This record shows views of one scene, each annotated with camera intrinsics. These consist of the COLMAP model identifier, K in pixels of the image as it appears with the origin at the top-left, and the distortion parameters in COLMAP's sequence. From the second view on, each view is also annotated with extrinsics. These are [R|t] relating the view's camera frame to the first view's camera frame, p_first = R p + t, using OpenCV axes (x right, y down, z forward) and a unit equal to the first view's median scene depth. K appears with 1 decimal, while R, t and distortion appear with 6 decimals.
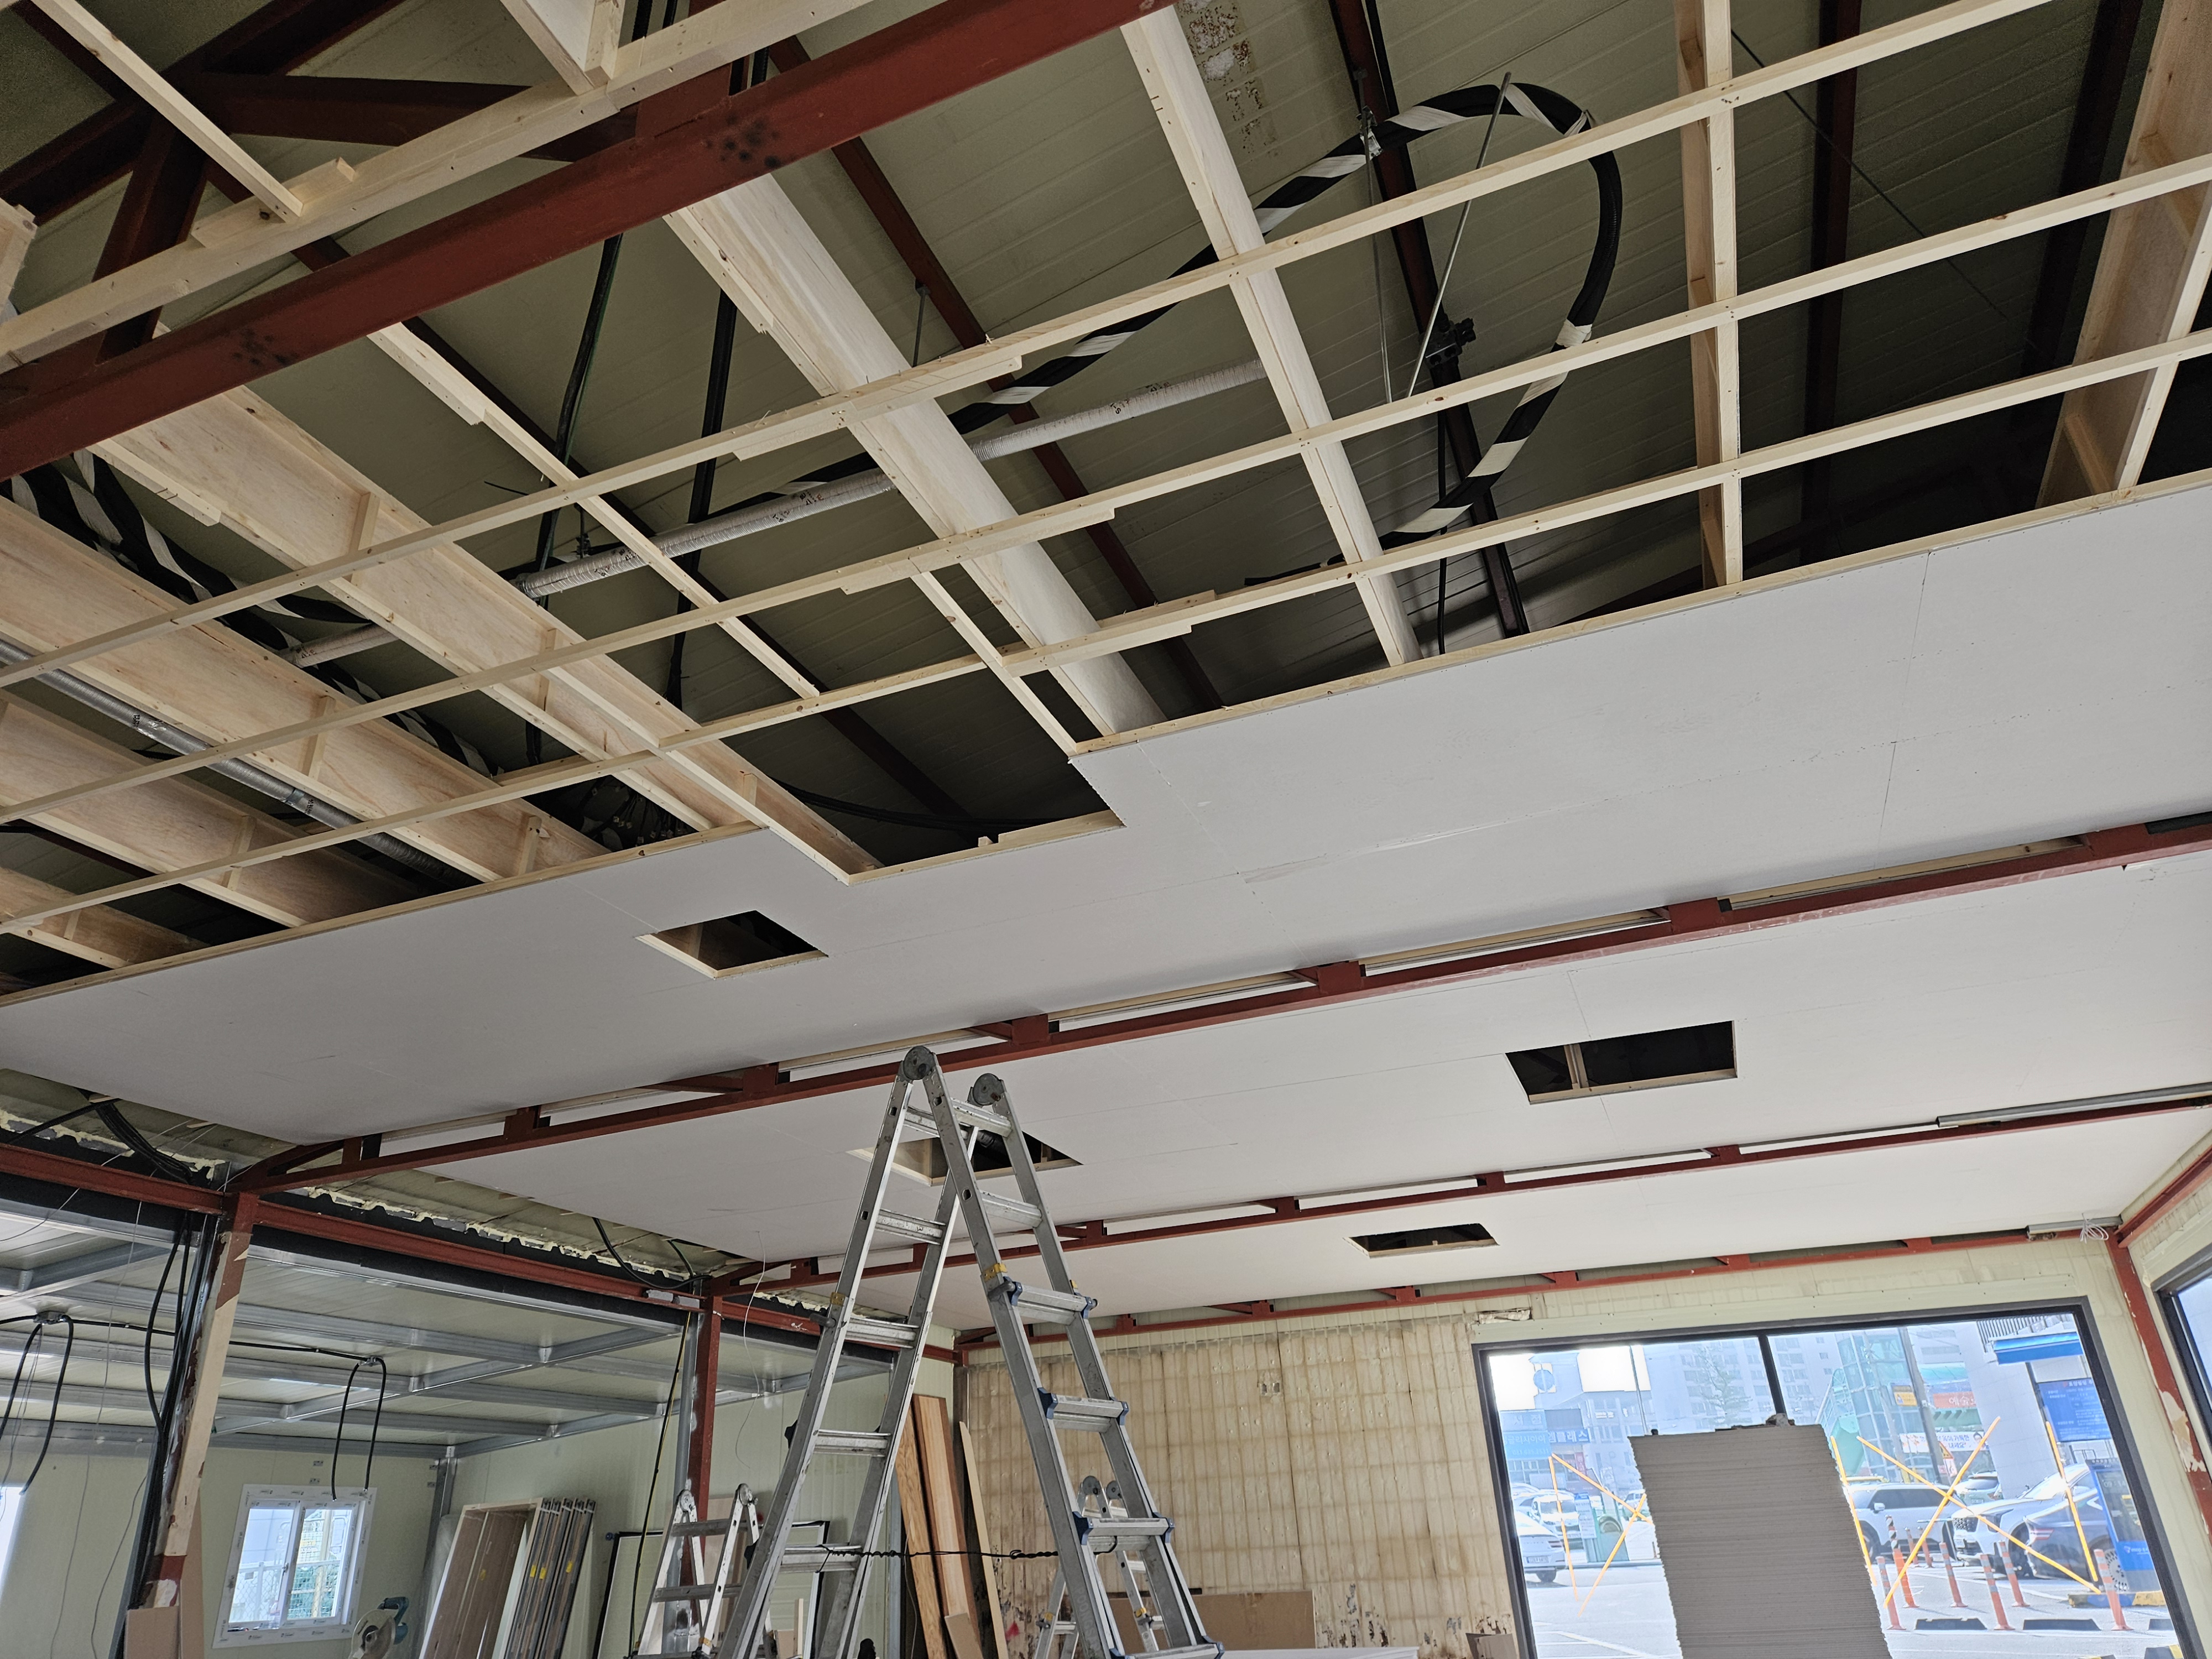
lens RADIAL K [[1478.6, 0, 1111.4], [0, 1478.6, 837.4], [0, 0, 1]] dist [0.077558, -0.062430]
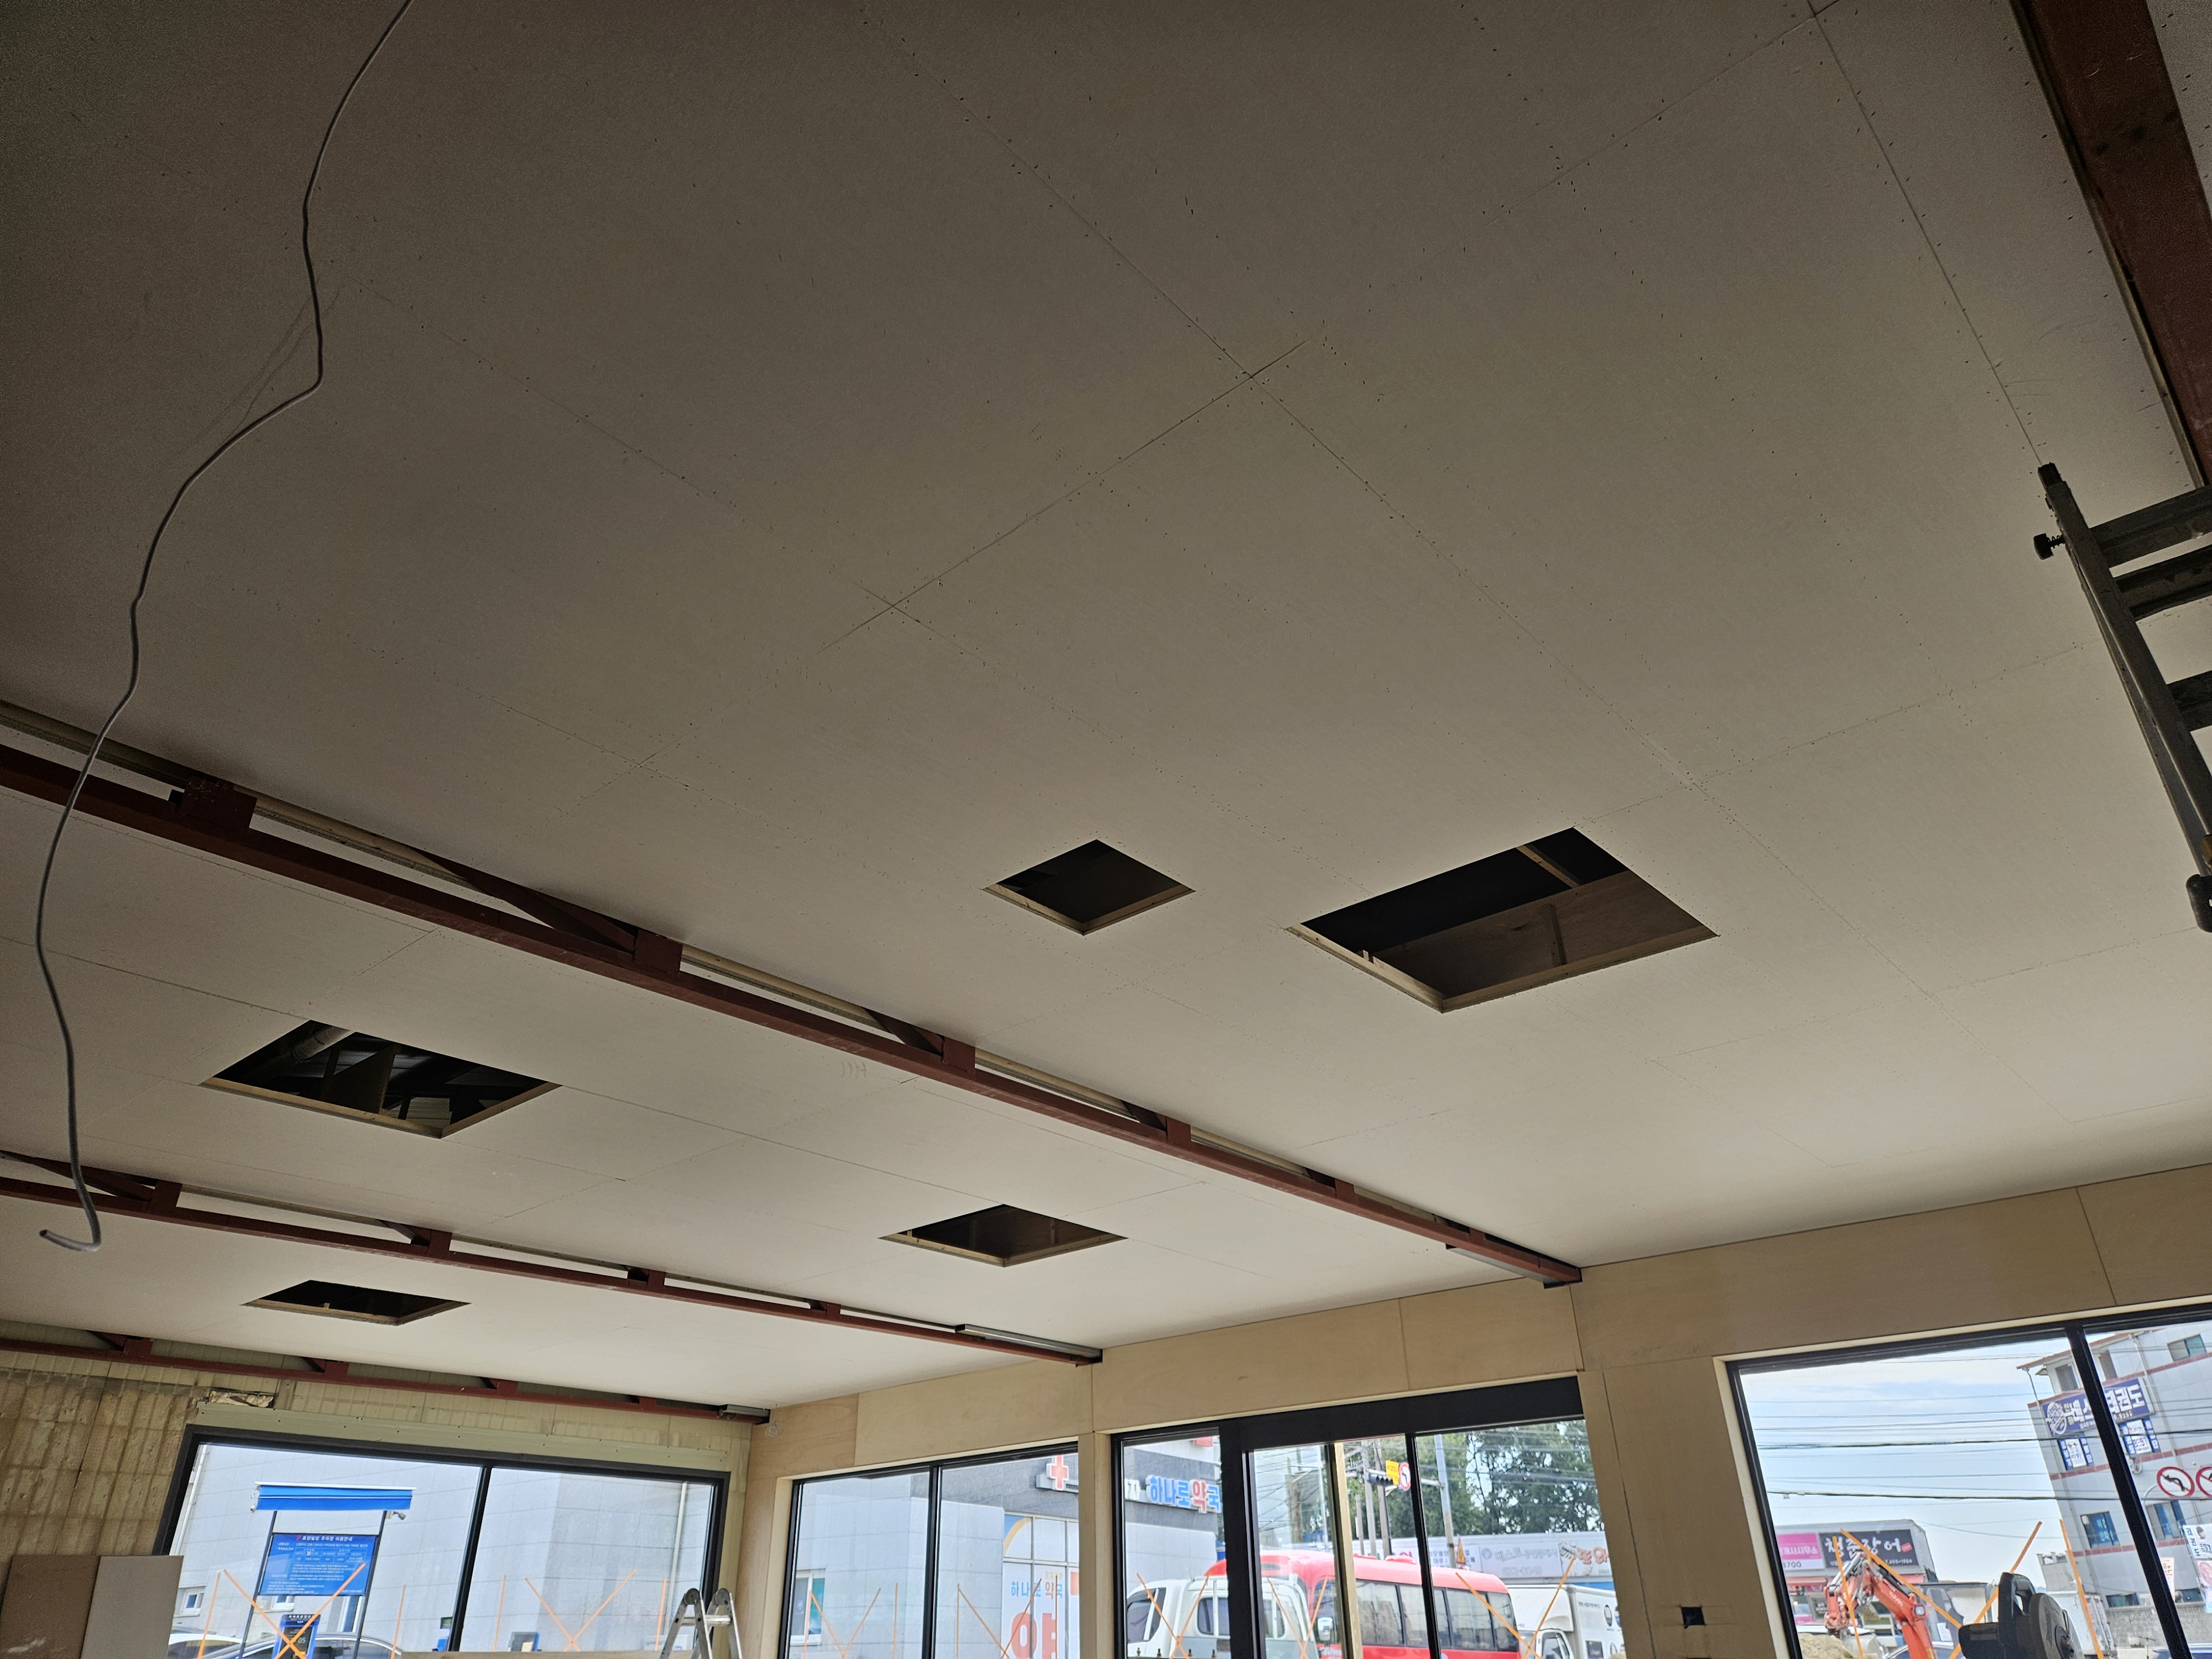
lens RADIAL K [[1478.6, 0, 1086.0], [0, 1478.6, 821.5], [0, 0, 1]] dist [0.077558, -0.062430]
pose [[0.342833, 0.496354, 0.797558, -0.419802], [-0.411286, 0.842623, -0.347608, 0.148592], [-0.844577, -0.208853, 0.493022, 0.250226]]
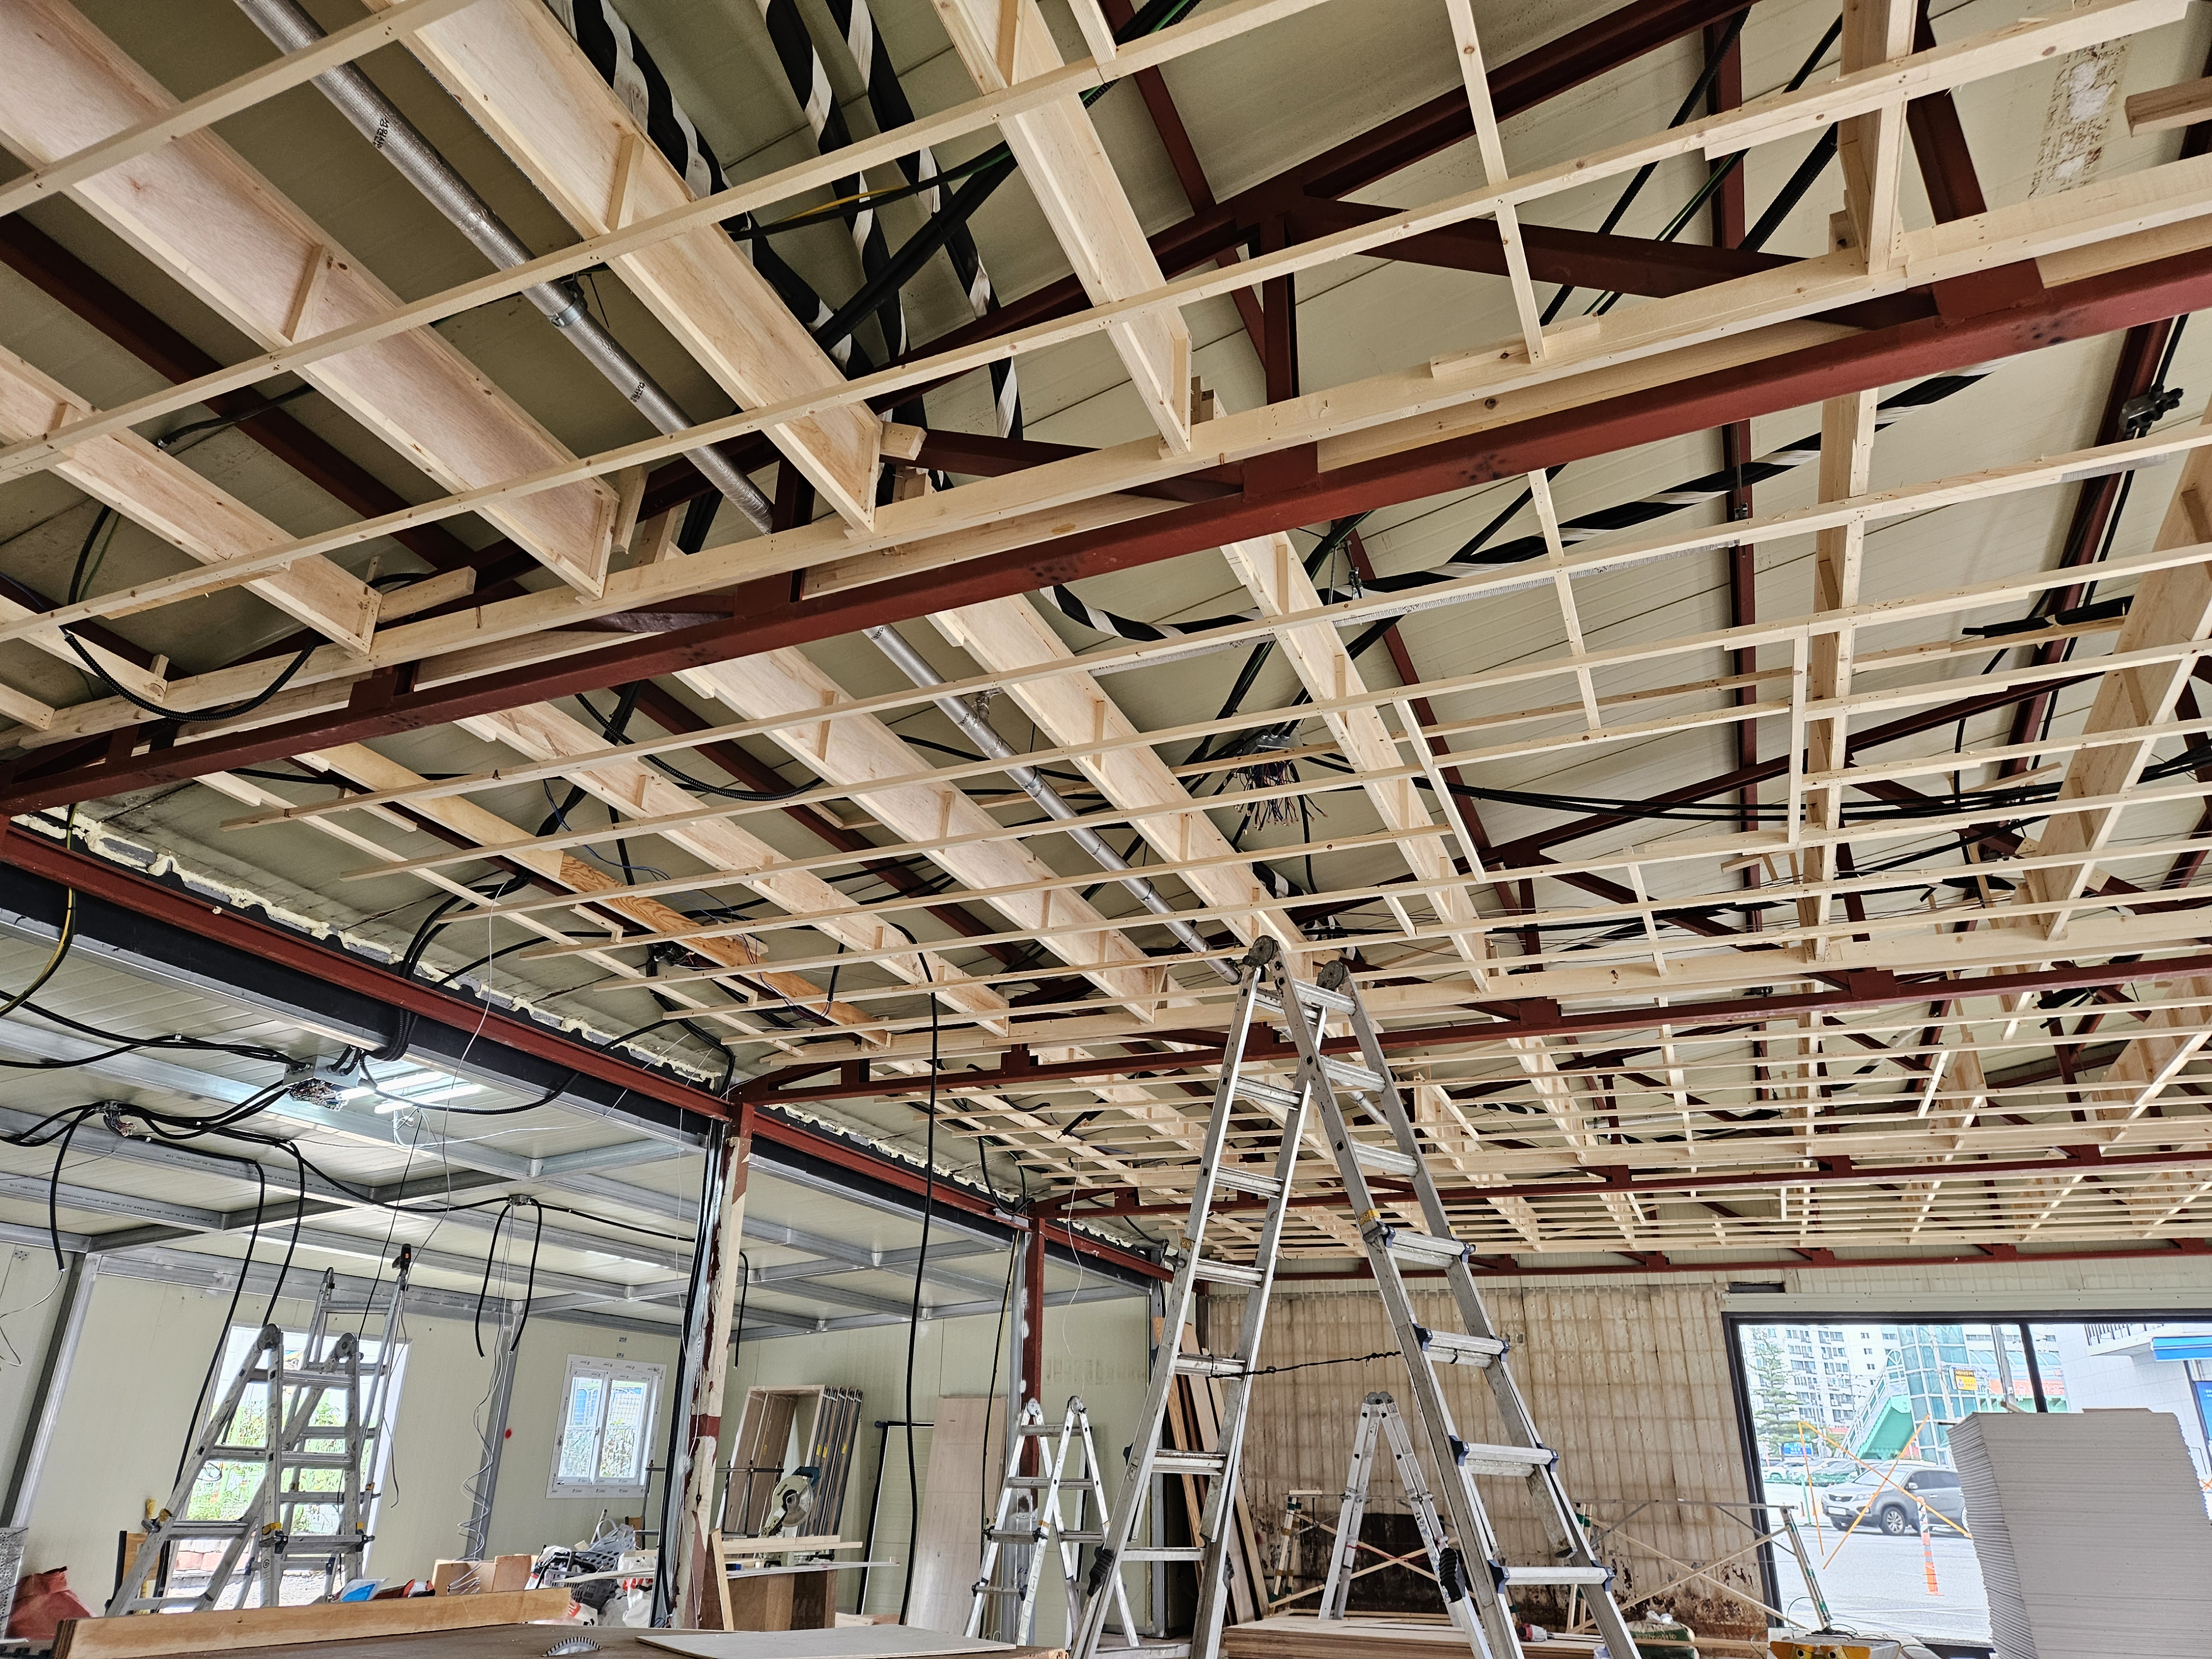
lens RADIAL K [[1478.6, 0, 1078.8], [0, 1478.6, 858.1], [0, 0, 1]] dist [0.077558, -0.062430]
pose [[0.997075, 0.050395, -0.057463, -0.165030], [-0.047262, 0.997388, 0.054625, -0.014102], [0.060066, -0.051749, 0.996852, -0.059051]]
